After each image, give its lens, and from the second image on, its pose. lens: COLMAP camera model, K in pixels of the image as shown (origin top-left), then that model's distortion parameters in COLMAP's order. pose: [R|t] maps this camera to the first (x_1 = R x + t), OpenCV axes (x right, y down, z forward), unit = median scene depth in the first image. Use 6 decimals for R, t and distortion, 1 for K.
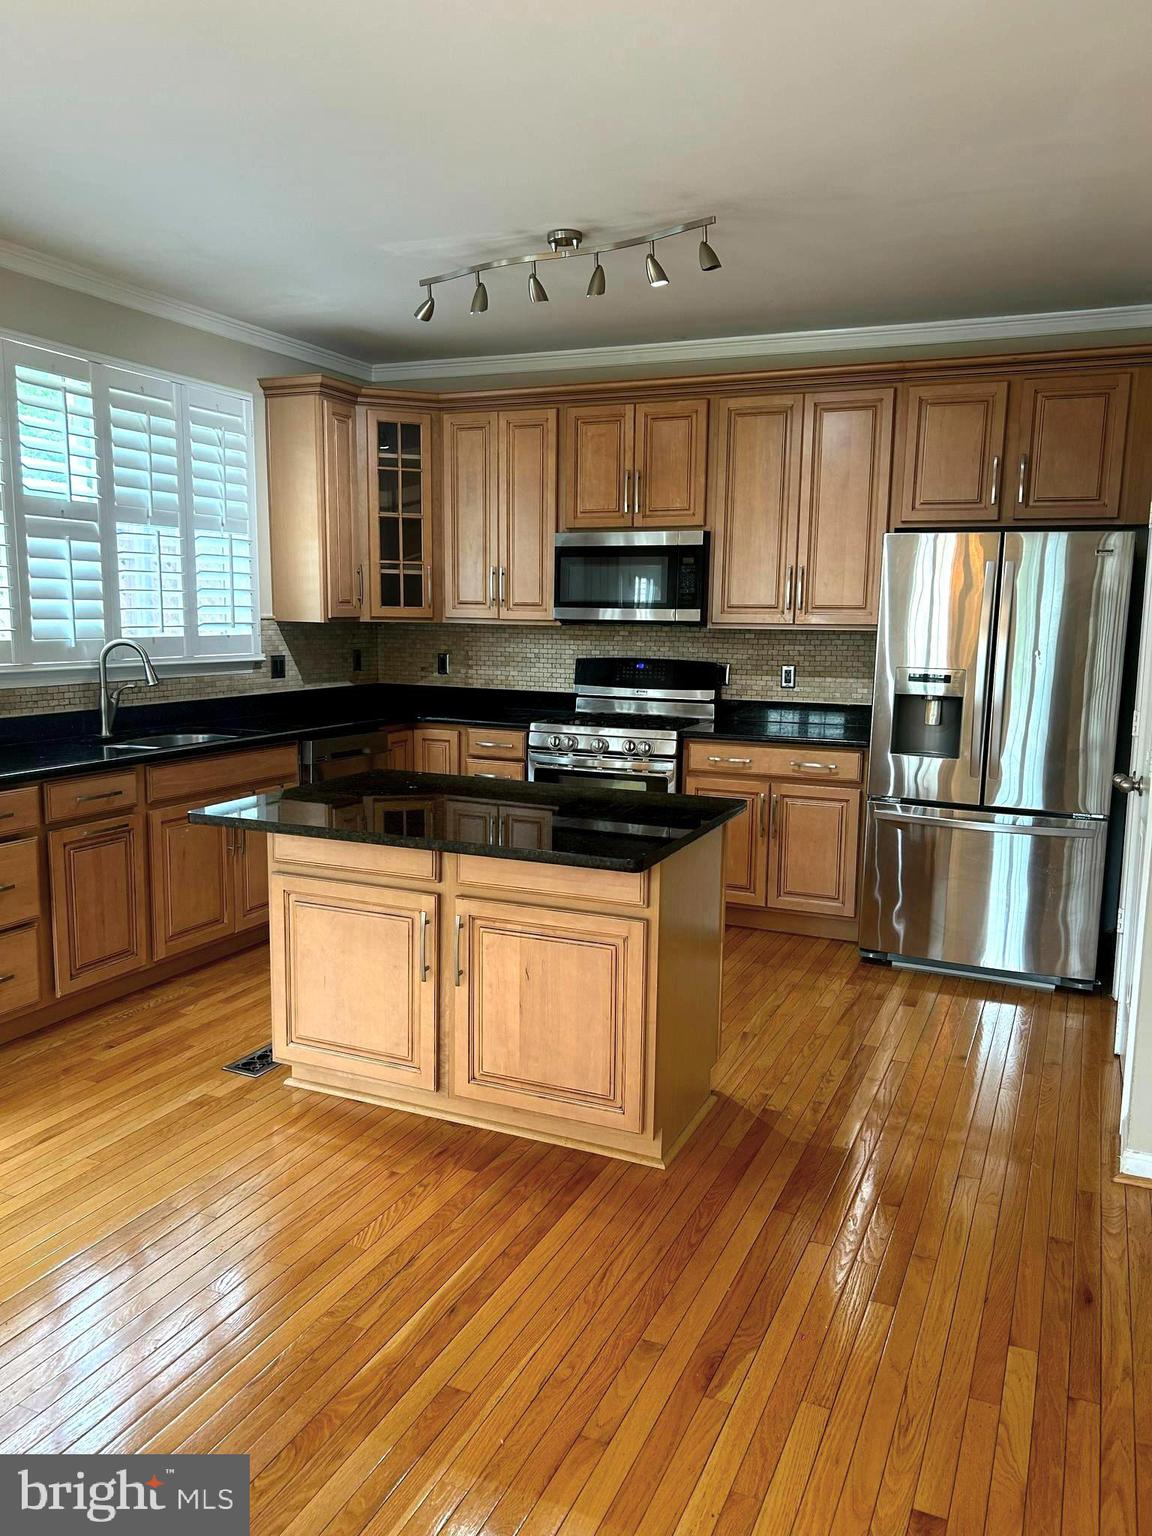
lens RADIAL K [[1151.6, 0, 575.3], [0, 1151.6, 777.7], [0, 0, 1]] dist [0.158009, -0.503291]
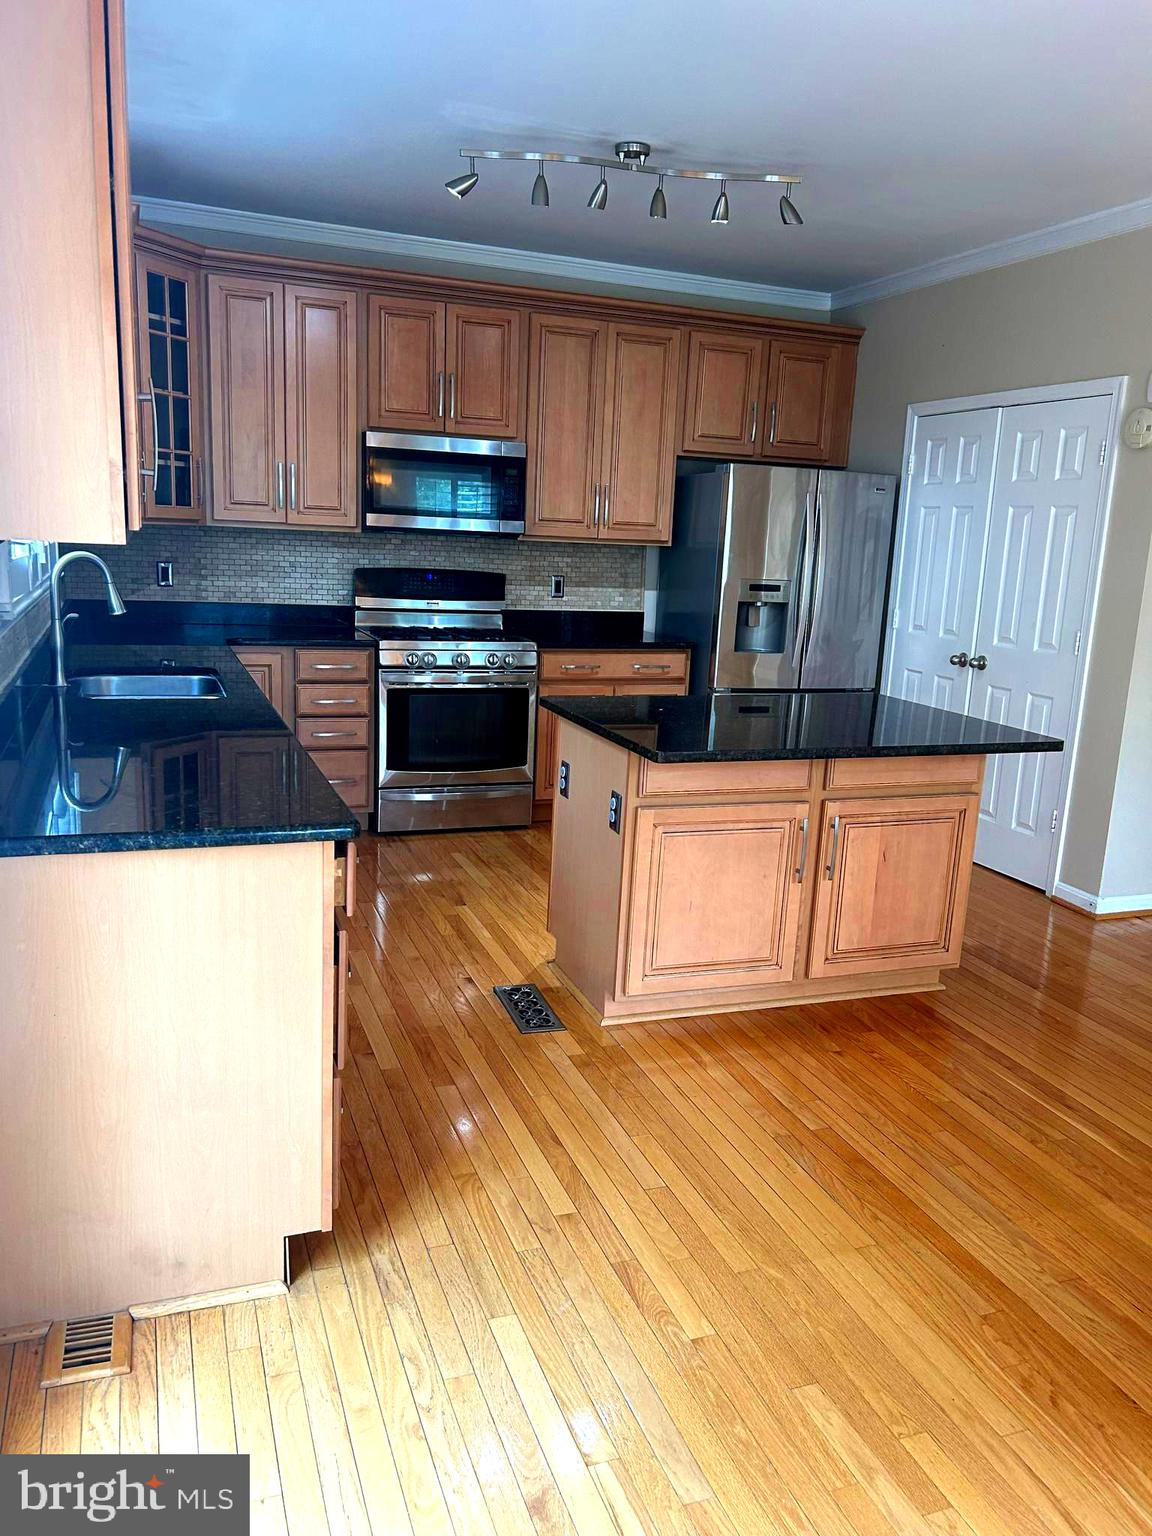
lens RADIAL K [[1161.9, 0, 577.1], [0, 1161.9, 783.0], [0, 0, 1]] dist [0.085262, -0.208353]
pose [[0.711041, -0.130554, 0.690924, -0.603398], [0.066300, 0.990682, 0.118964, -0.035725], [-0.700018, -0.038781, 0.713072, 0.219785]]
